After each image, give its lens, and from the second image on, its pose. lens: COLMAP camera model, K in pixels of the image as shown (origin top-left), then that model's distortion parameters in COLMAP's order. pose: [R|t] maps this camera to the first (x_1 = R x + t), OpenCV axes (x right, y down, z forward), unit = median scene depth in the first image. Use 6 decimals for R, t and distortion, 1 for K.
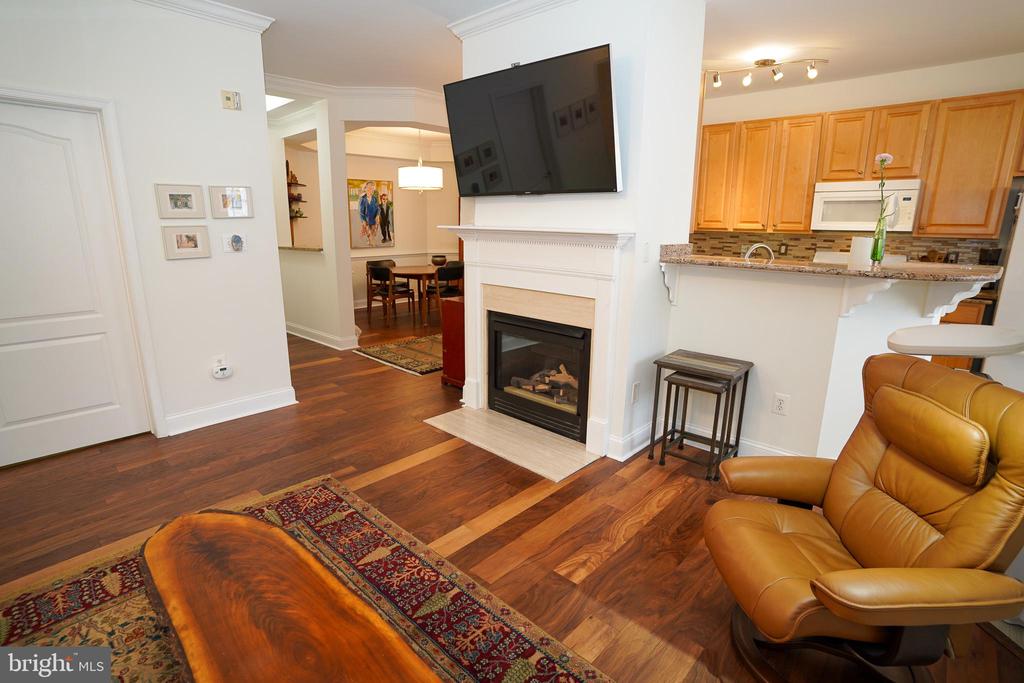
lens RADIAL K [[503.7, 0, 513.6], [0, 503.7, 338.0], [0, 0, 1]] dist [-0.079648, 0.036901]
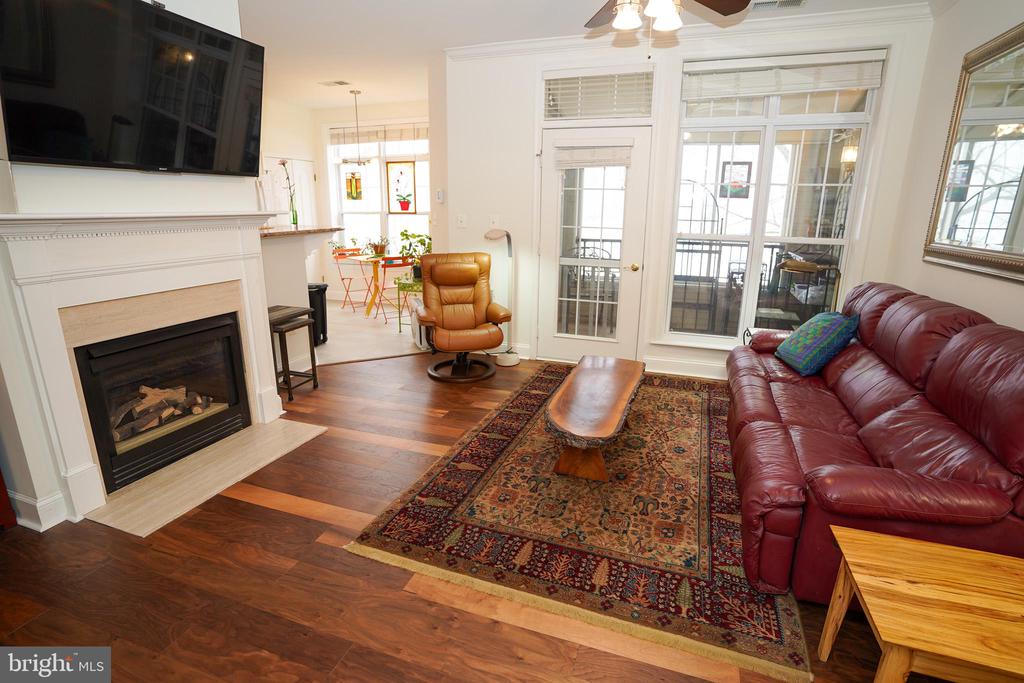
lens RADIAL K [[503.7, 0, 513.6], [0, 503.7, 338.0], [0, 0, 1]] dist [-0.079648, 0.036901]
pose [[-0.391936, -0.246232, 0.886429, -0.601580], [0.199990, 0.917673, 0.343337, -0.123491], [-0.897992, 0.311843, -0.310426, 0.518447]]
